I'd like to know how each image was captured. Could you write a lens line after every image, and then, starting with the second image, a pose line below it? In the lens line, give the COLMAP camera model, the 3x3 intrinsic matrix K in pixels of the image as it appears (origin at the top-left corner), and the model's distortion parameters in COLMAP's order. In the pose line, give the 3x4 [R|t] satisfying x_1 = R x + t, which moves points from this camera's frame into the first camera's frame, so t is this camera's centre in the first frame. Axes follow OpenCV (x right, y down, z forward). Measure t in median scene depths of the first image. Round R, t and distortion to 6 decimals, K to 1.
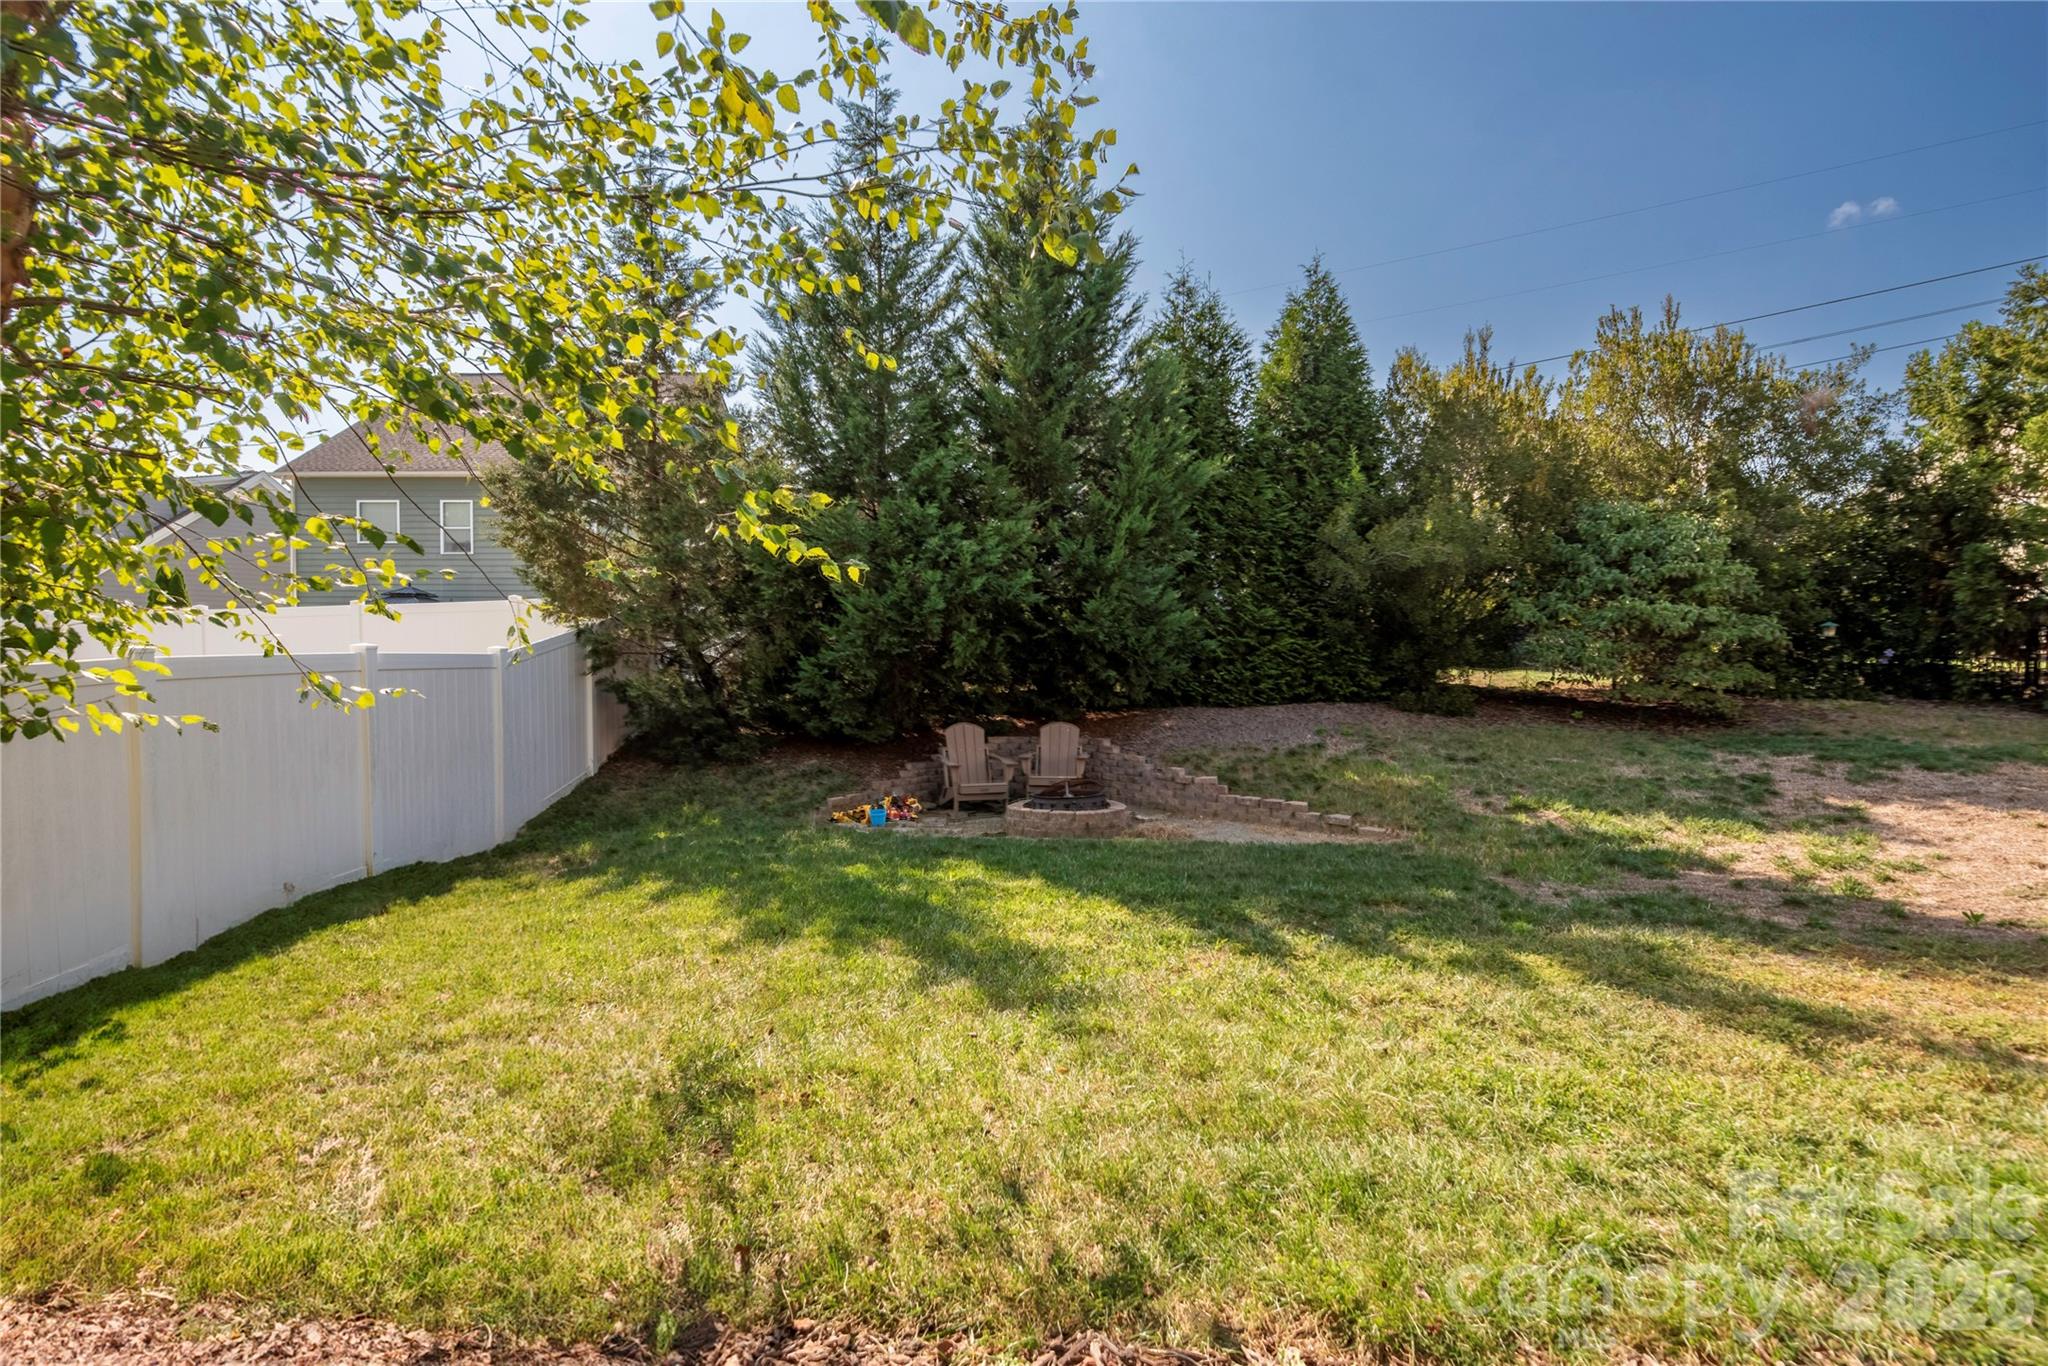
lens RADIAL K [[994.4, 0, 1024.0], [0, 994.4, 683.0], [0, 0, 1]] dist [0.010430, -0.000353]
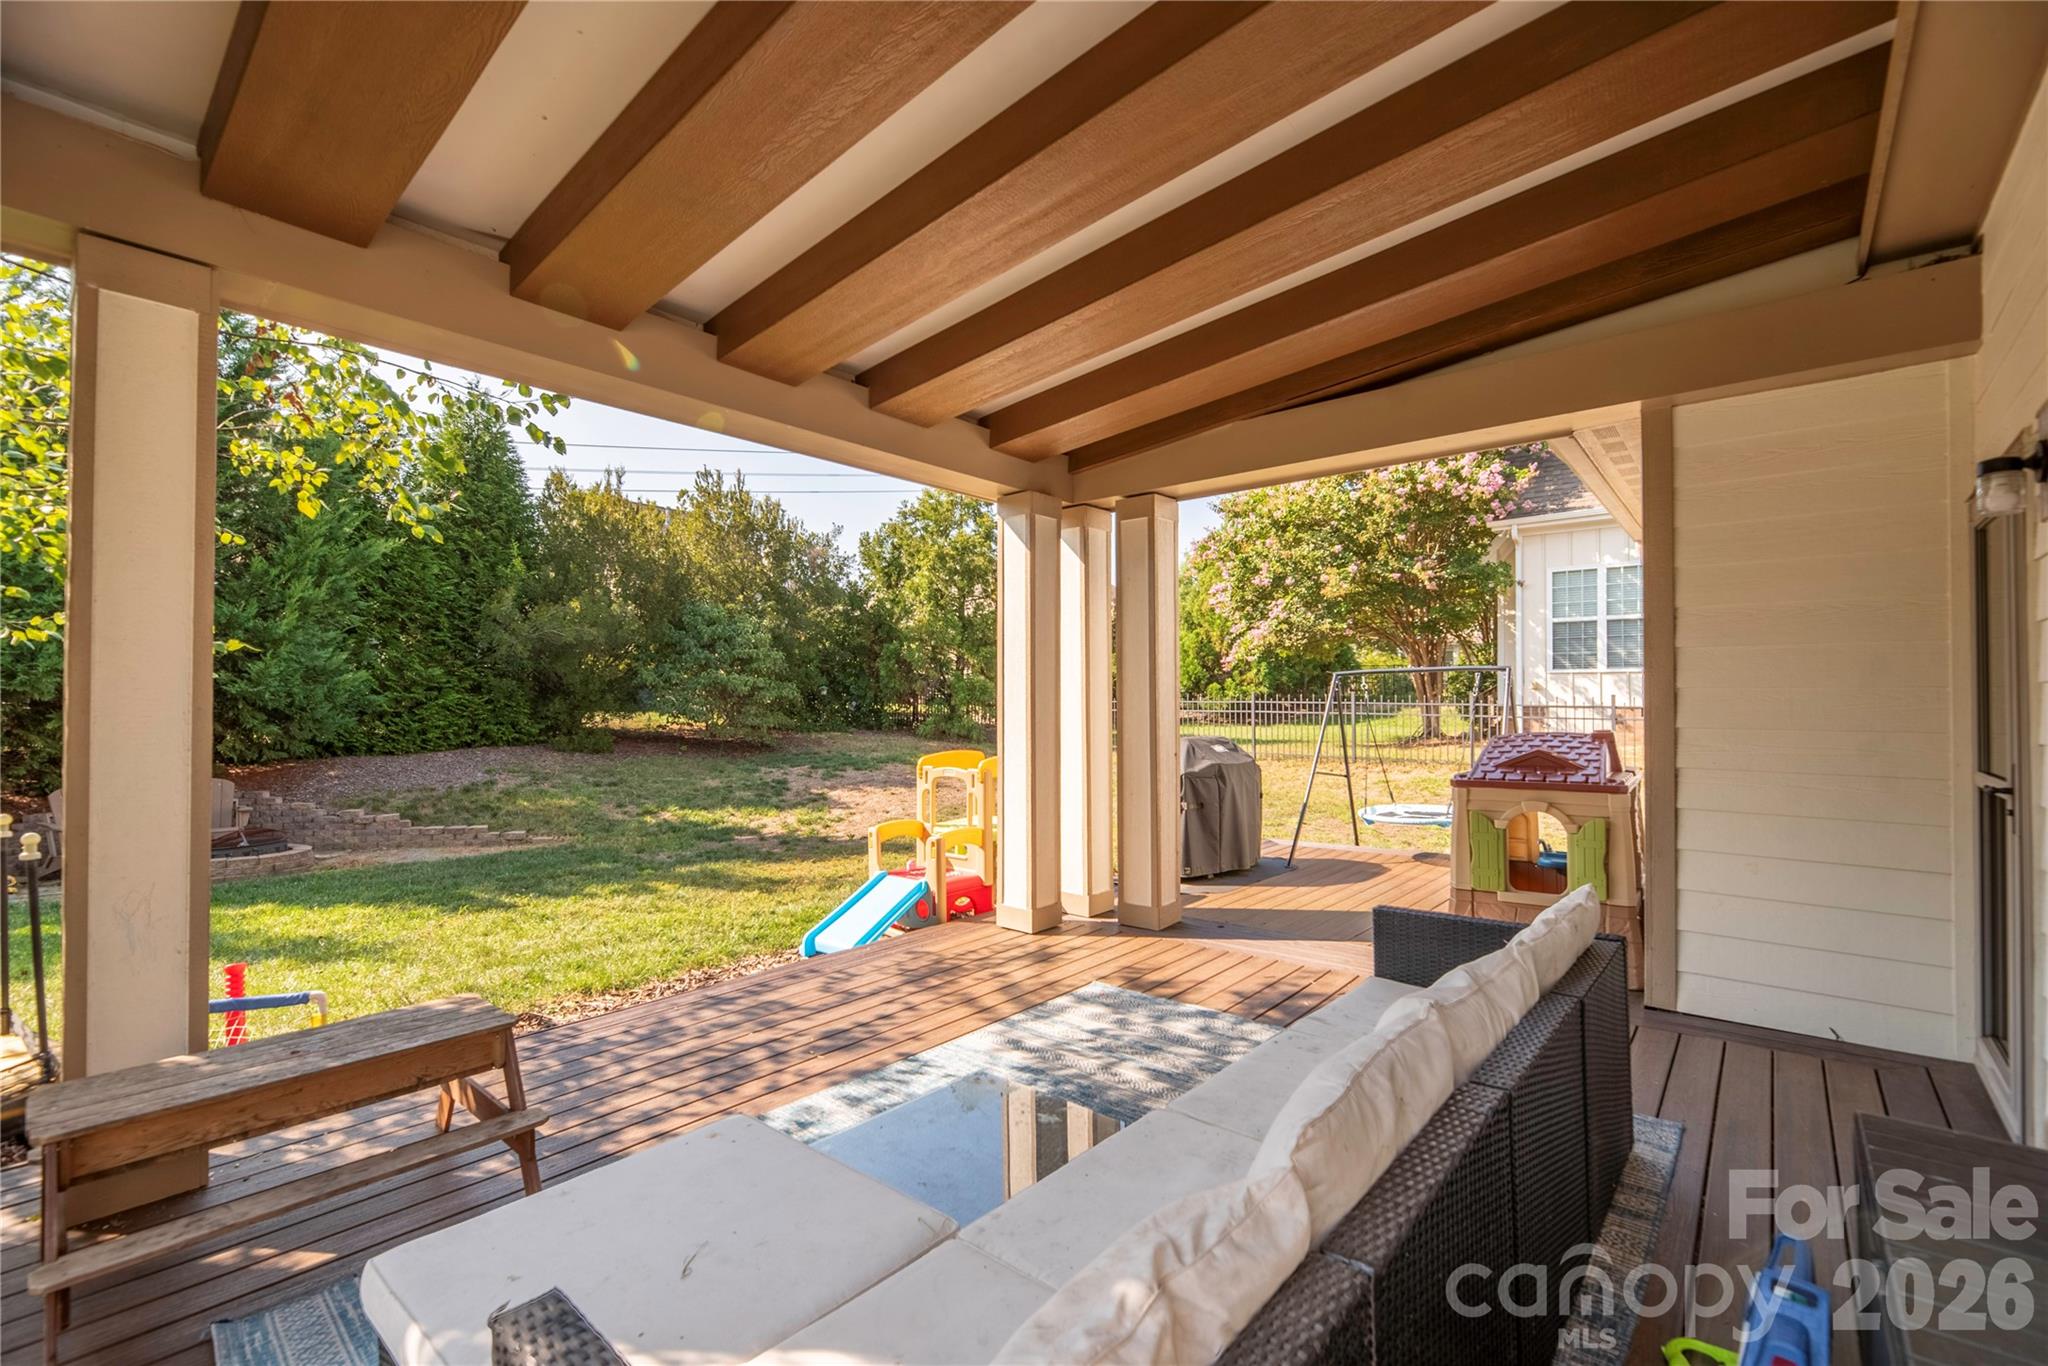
lens RADIAL K [[864.9, 0, 1024.0], [0, 864.9, 683.0], [0, 0, 1]] dist [-0.000697, -0.000174]
pose [[0.640198, 0.013710, 0.768087, -0.109629], [0.019411, 0.999233, -0.034015, -0.011541], [-0.767964, 0.036686, 0.639441, -0.214426]]
